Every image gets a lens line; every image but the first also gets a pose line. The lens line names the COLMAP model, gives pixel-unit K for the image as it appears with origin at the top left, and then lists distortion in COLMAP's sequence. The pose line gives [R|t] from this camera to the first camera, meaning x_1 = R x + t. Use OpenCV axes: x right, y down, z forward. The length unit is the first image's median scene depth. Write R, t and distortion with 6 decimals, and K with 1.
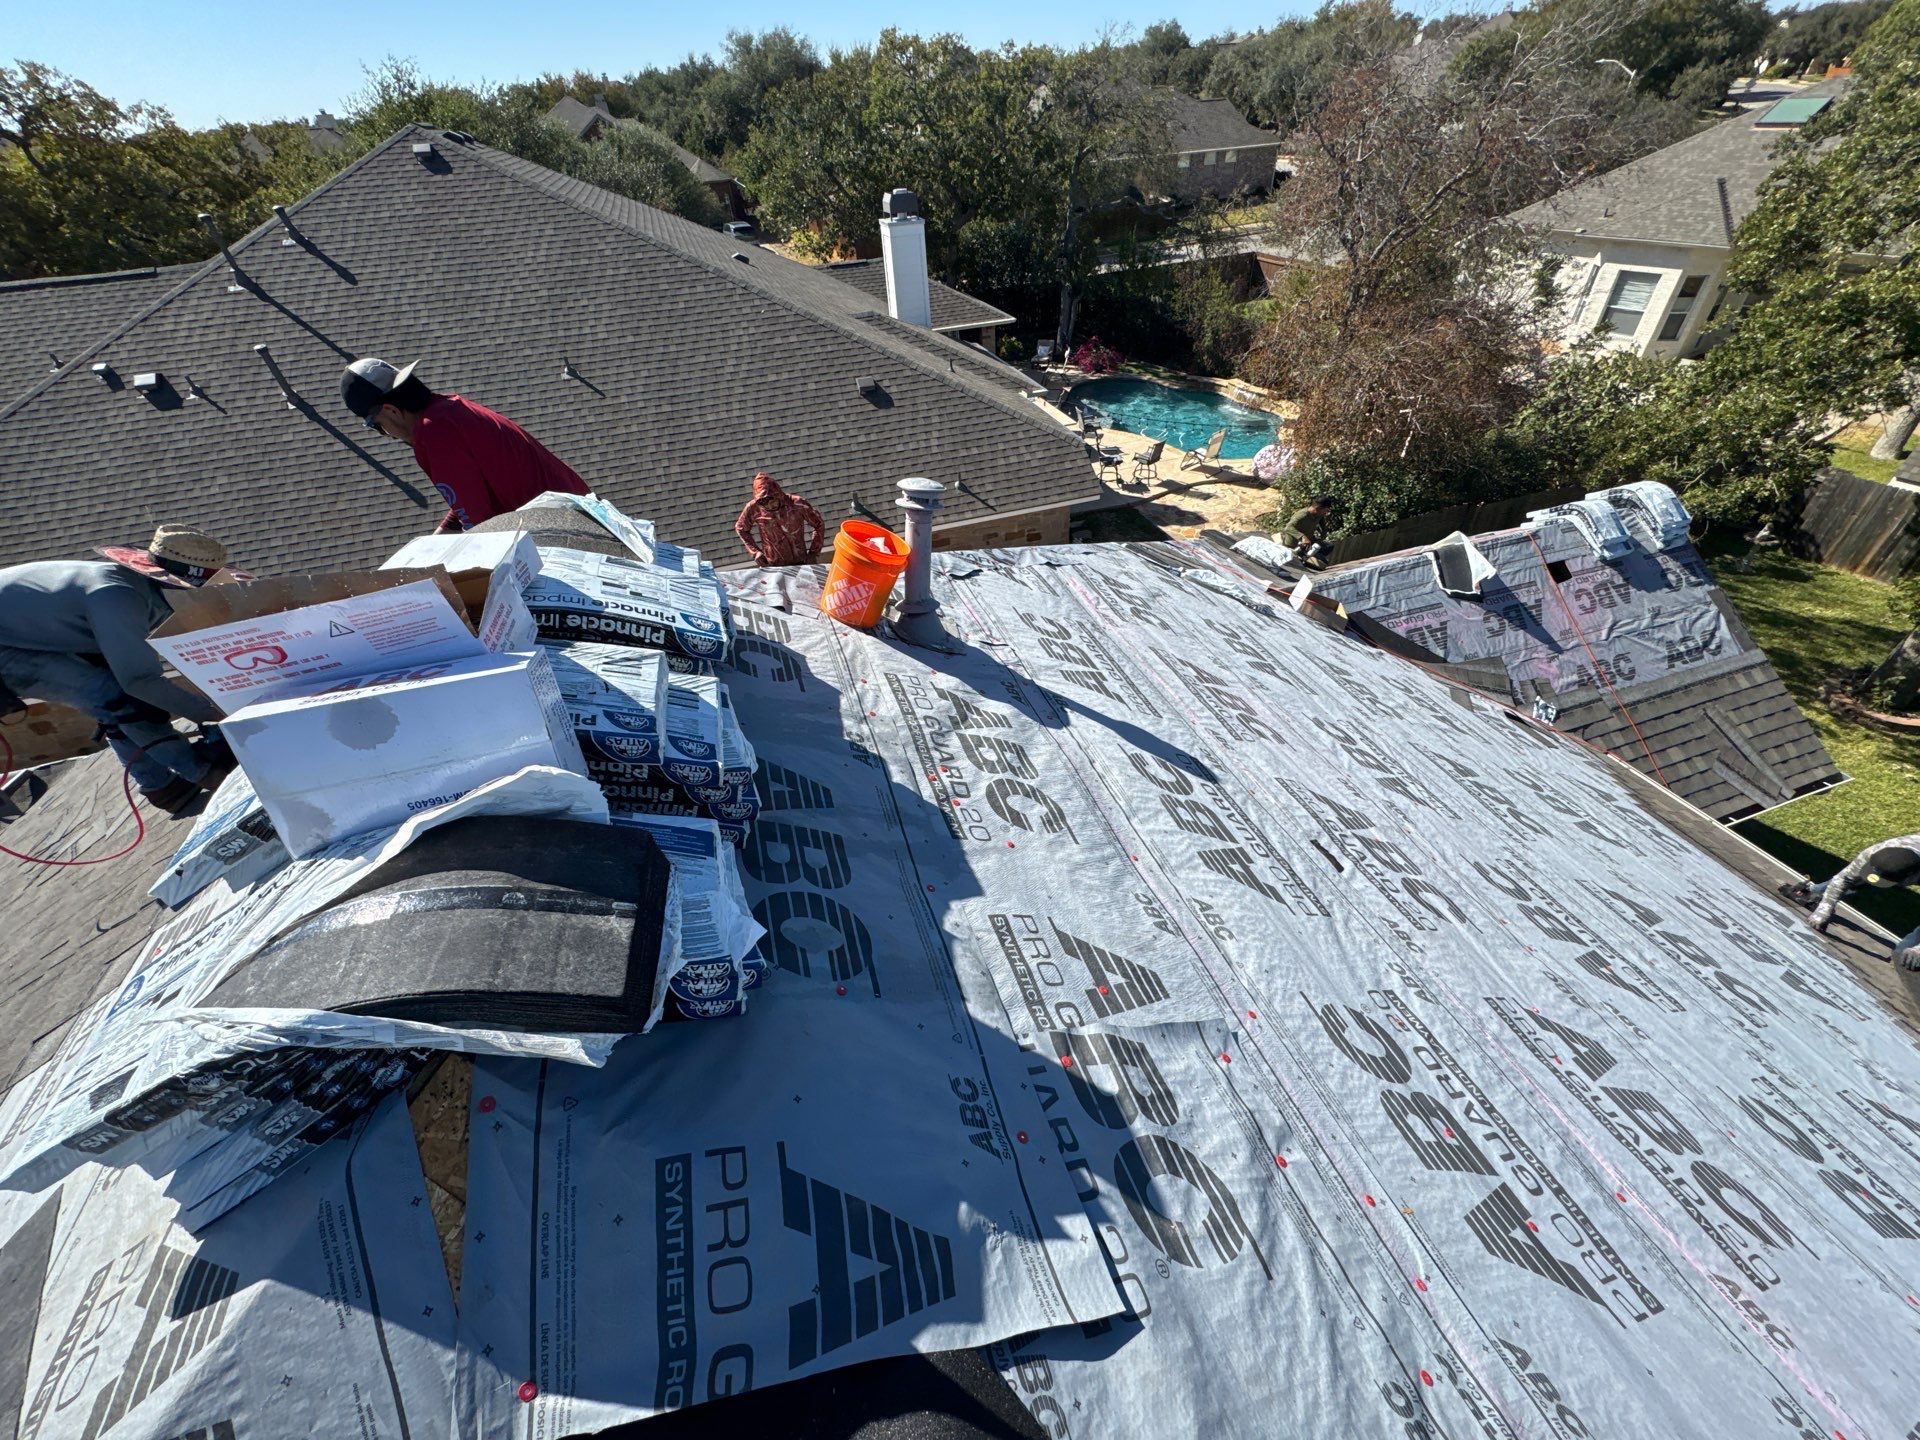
lens RADIAL K [[765.2, 0, 959.5], [0, 765.2, 716.3], [0, 0, 1]] dist [0.000275, 0.000353]
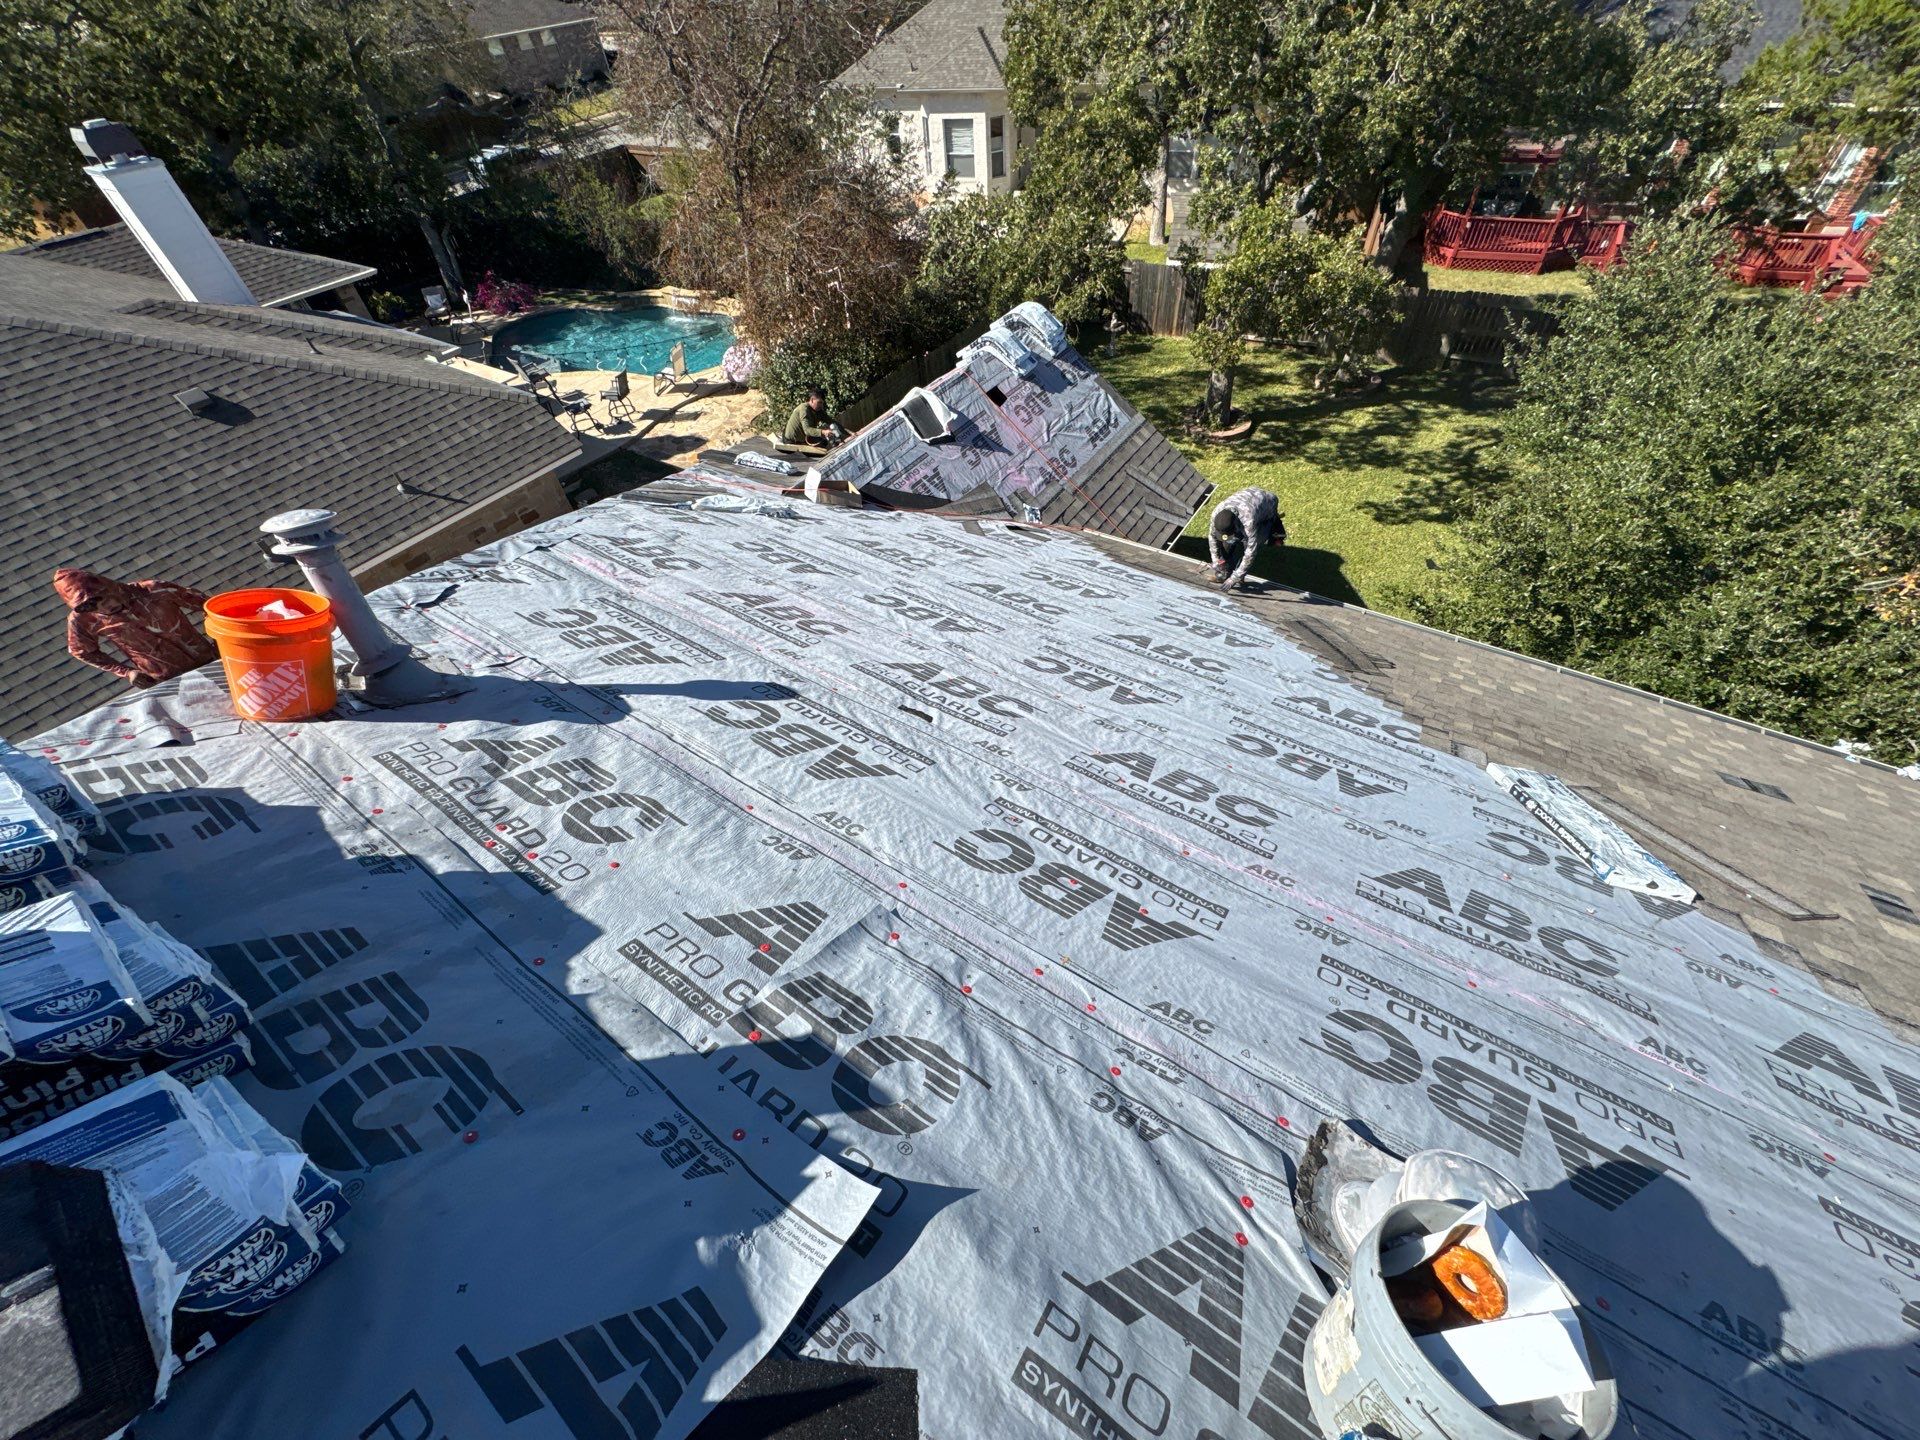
lens RADIAL K [[765.3, 0, 956.1], [0, 765.3, 717.0], [0, 0, 1]] dist [0.001480, -0.000029]
pose [[0.790194, -0.446645, 0.419646, 0.023840], [0.403824, 0.894530, 0.191682, -0.000152], [-0.461000, 0.017997, 0.887218, -0.000447]]
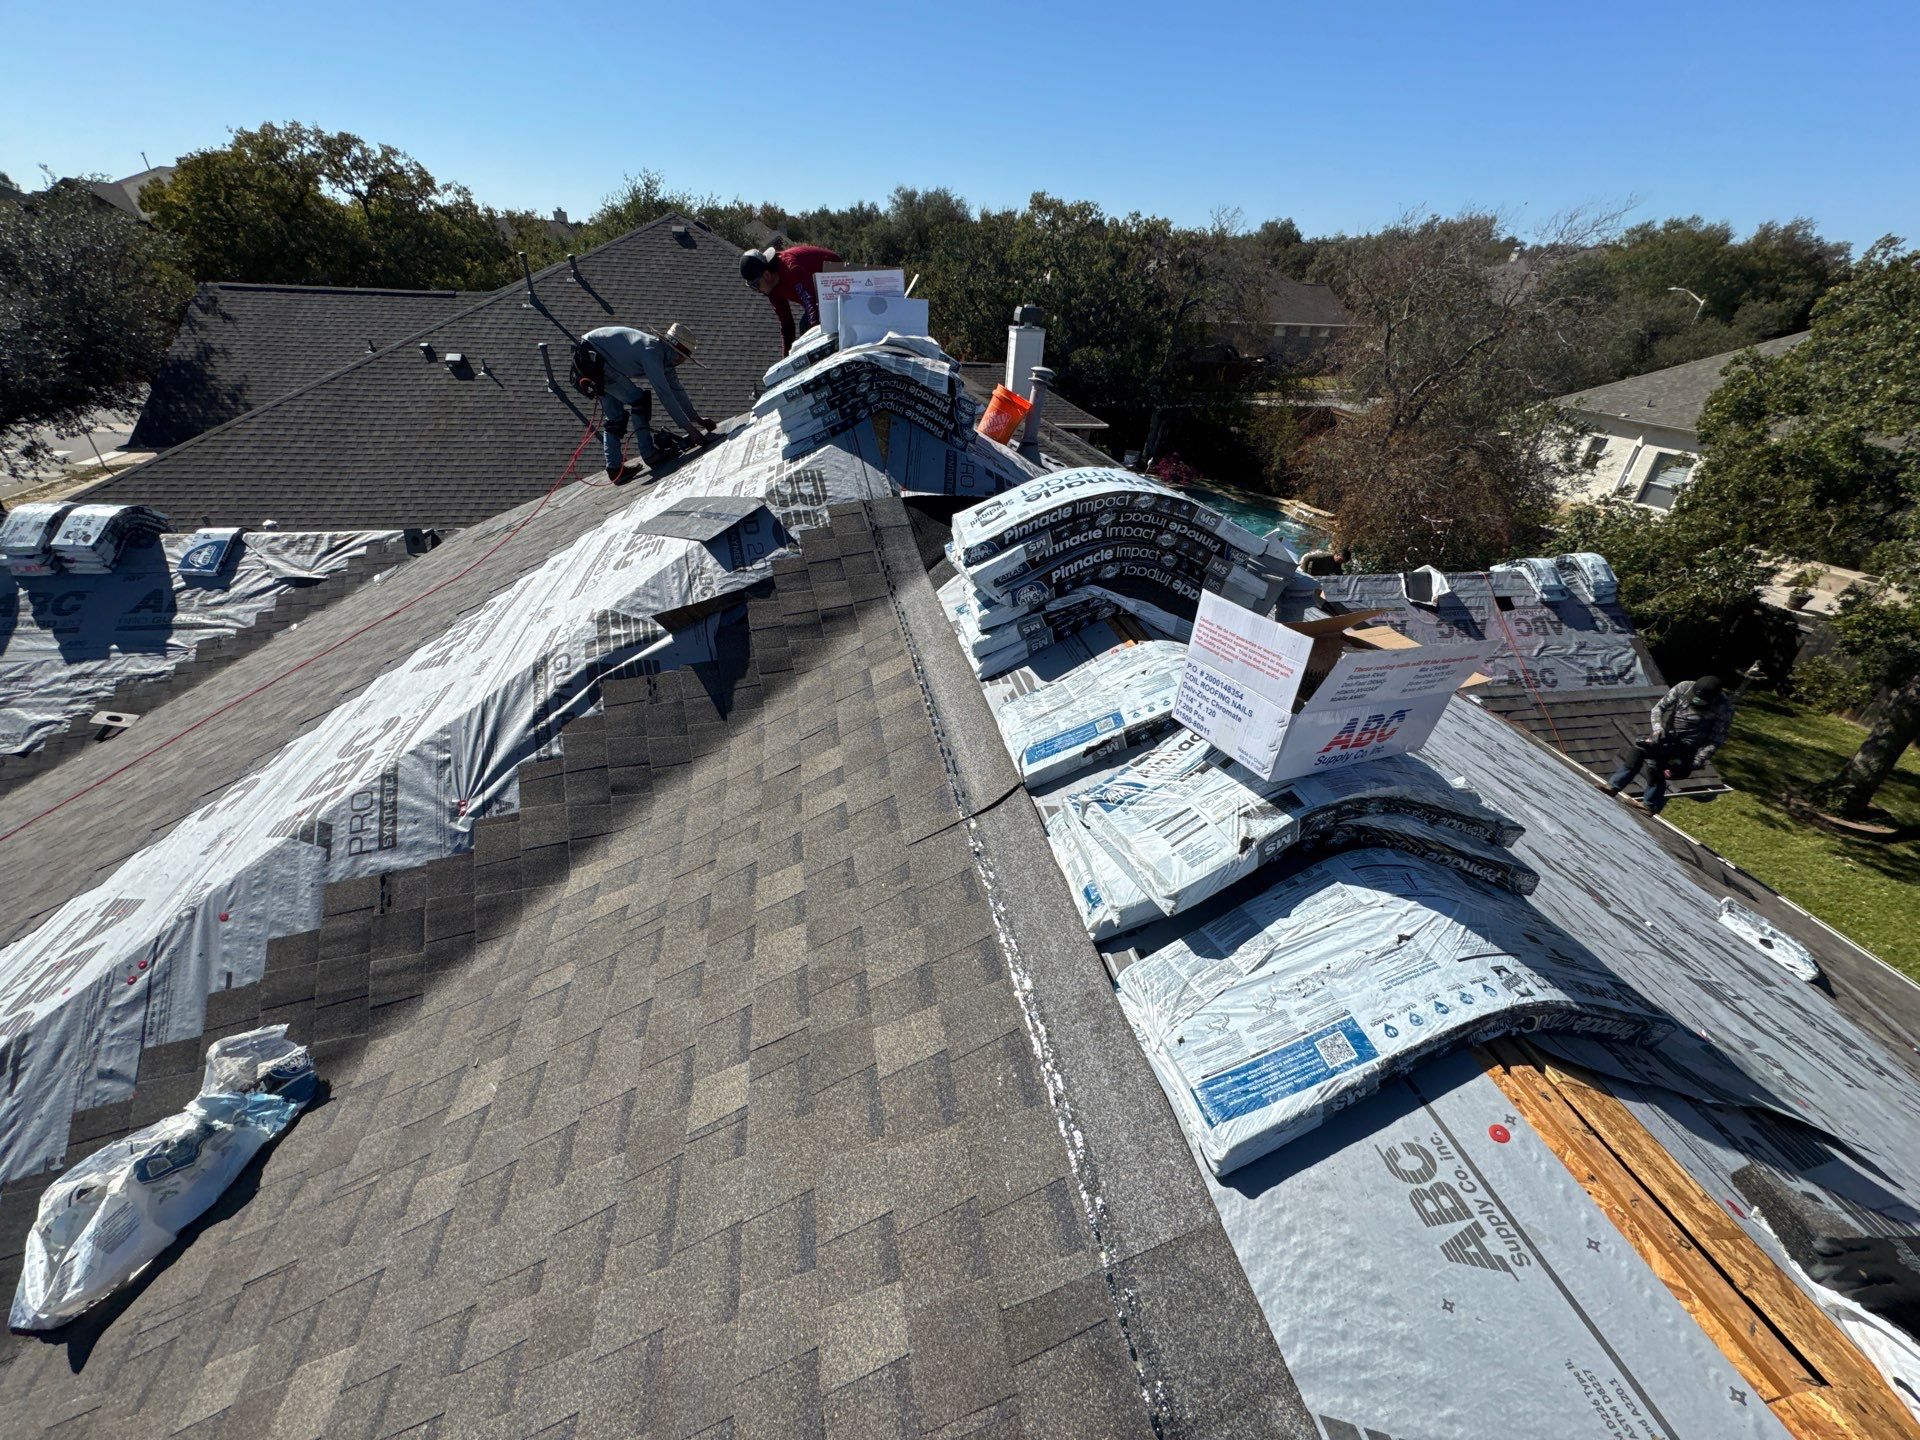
lens RADIAL K [[743.3, 0, 954.8], [0, 743.3, 699.2], [0, 0, 1]] dist [0.001540, -0.000344]
pose [[0.983814, 0.160072, -0.080545, 0.004054], [-0.169696, 0.976641, -0.131816, 0.284835], [0.057564, 0.143350, 0.987996, -0.257141]]
